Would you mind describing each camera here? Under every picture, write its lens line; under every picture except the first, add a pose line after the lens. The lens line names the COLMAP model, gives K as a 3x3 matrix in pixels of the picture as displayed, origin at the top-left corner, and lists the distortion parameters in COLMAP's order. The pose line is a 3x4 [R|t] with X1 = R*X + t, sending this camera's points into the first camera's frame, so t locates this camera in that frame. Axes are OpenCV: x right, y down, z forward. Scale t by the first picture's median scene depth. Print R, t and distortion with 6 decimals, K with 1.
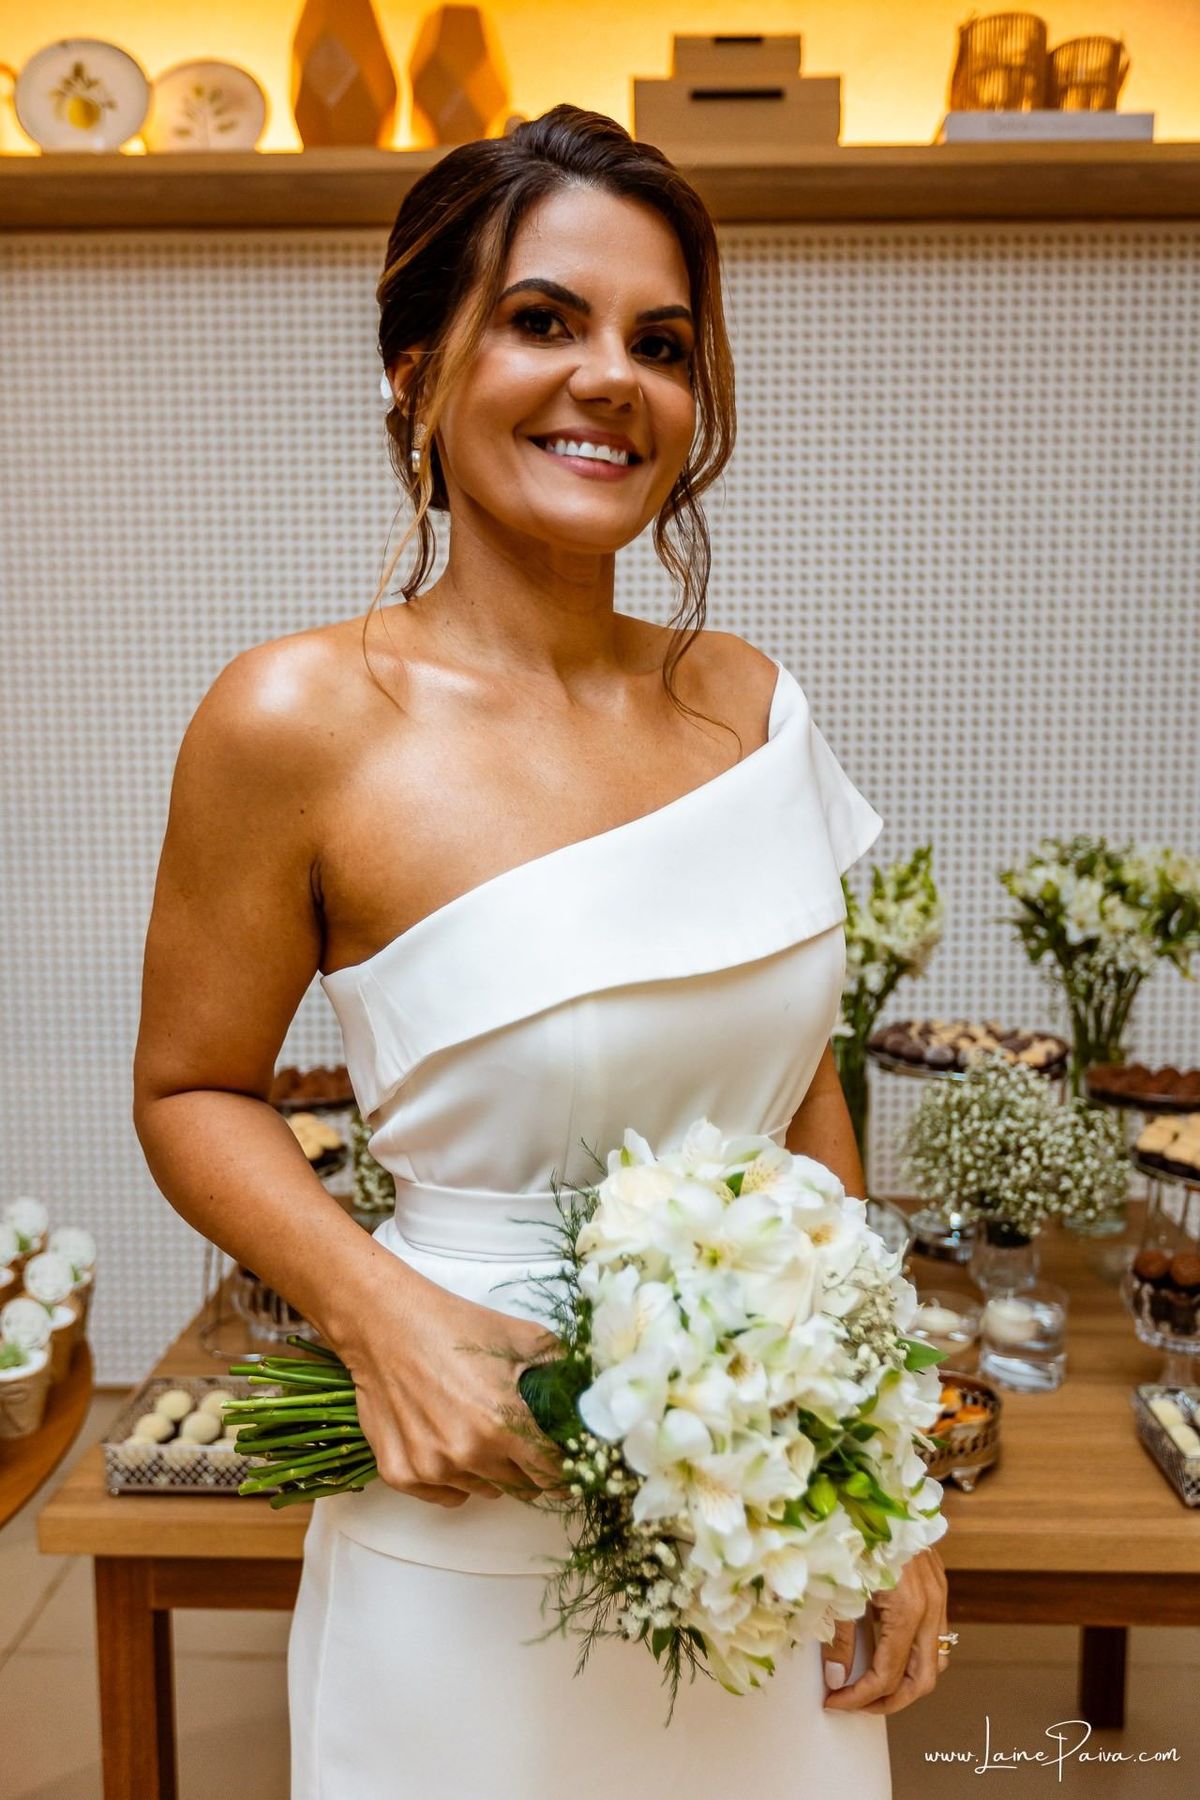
lens RADIAL K [[1345.6, 0, 583.1], [0, 1345.6, 937.3], [0, 0, 1]] dist [0.011863, -0.011086]
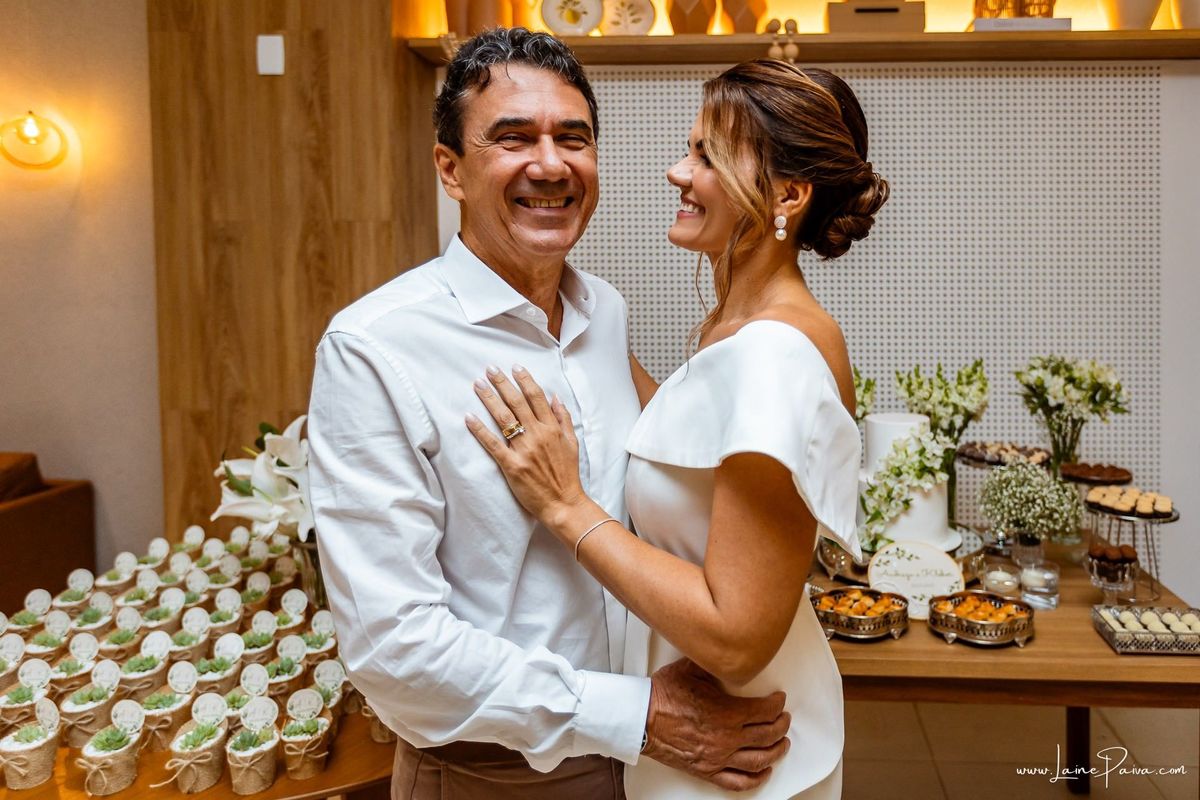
lens RADIAL K [[788.1, 0, 724.4], [0, 788.1, 331.1], [0, 0, 1]] dist [0.004423, 0.005574]
pose [[0.999922, 0.002597, -0.012249, -0.141414], [-0.003517, 0.997129, -0.075641, -0.017407], [0.012017, 0.075679, 0.997060, -0.268228]]
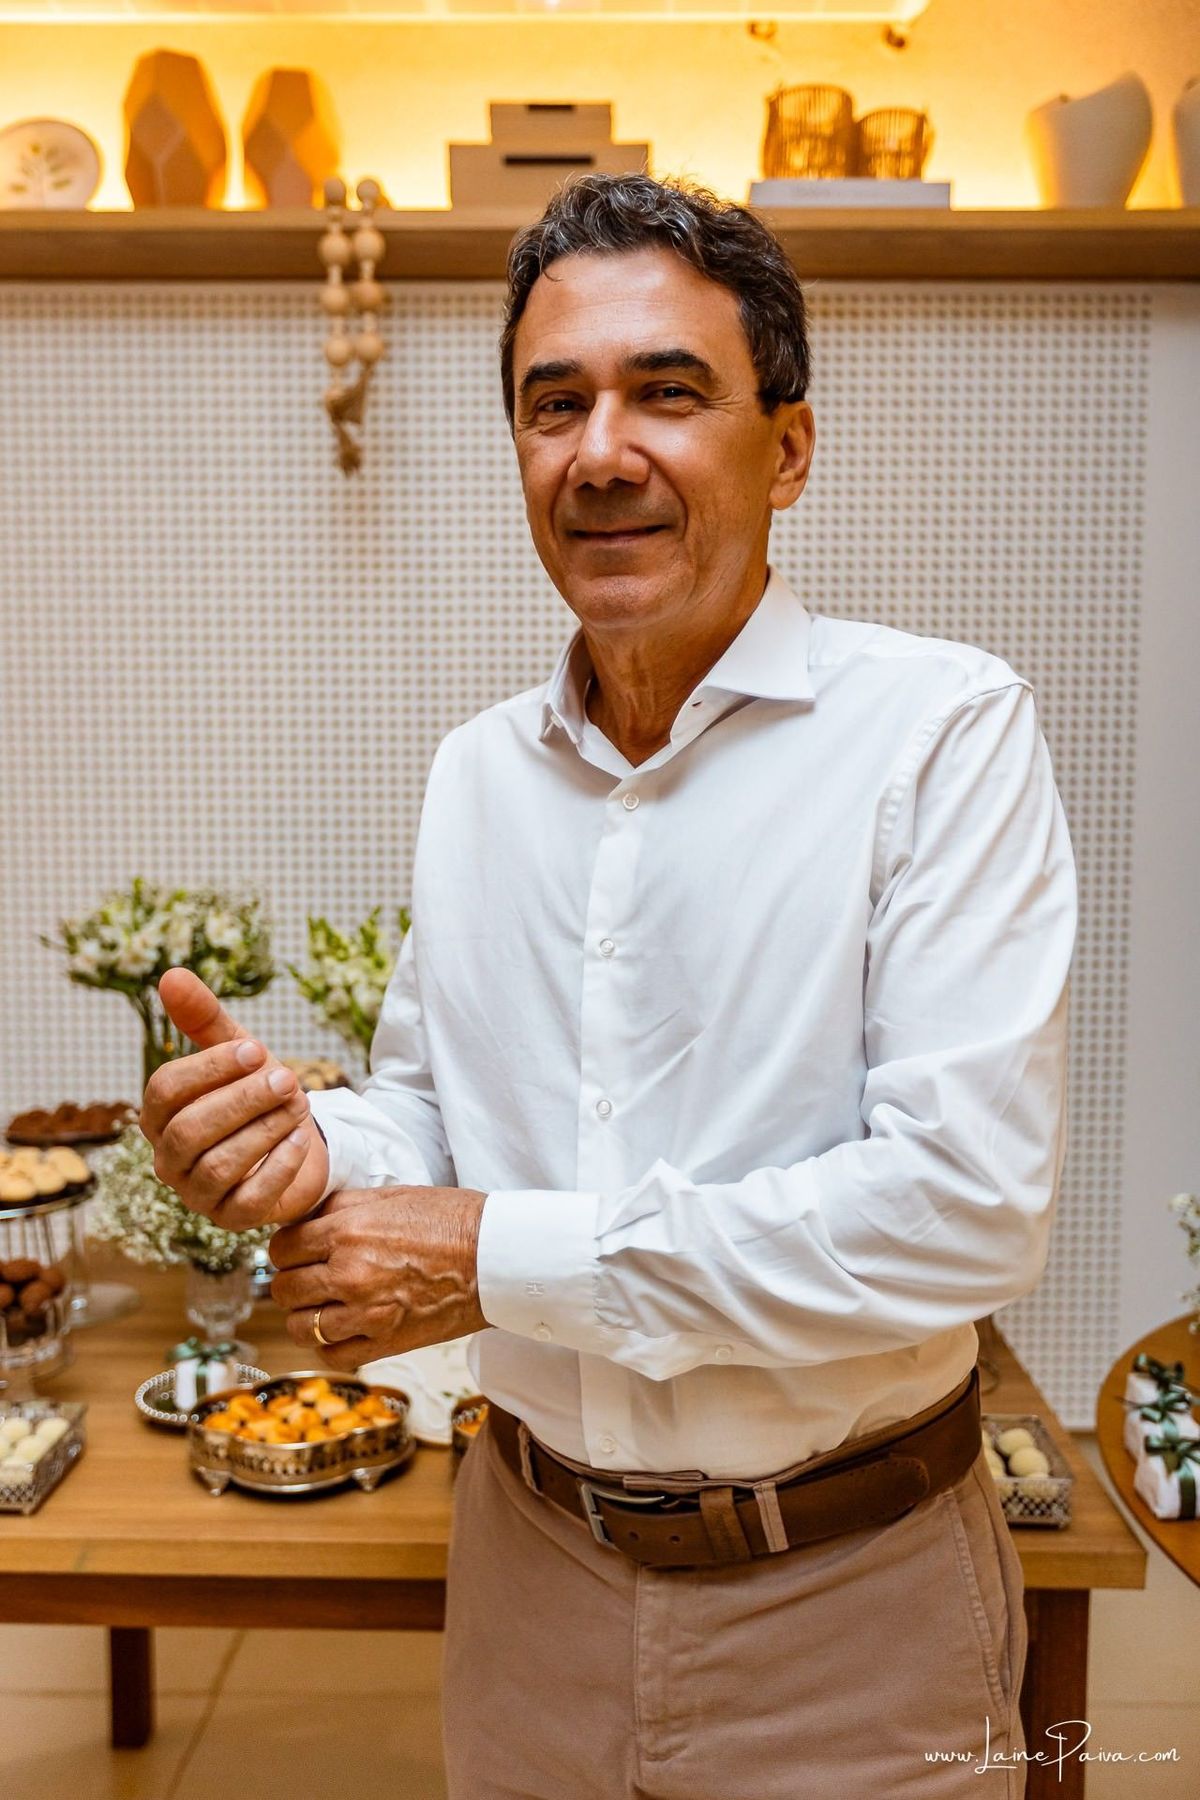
lens RADIAL K [[1419.6, 0, 587.9], [0, 1419.6, 926.5], [0, 0, 1]] dist [0.027724, -0.044525]
pose [[0.999929, 0.004192, 0.011132, 0.160097], [-0.003812, 0.999414, -0.034009, -0.002677], [-0.011269, 0.033964, 0.999360, -0.083365]]
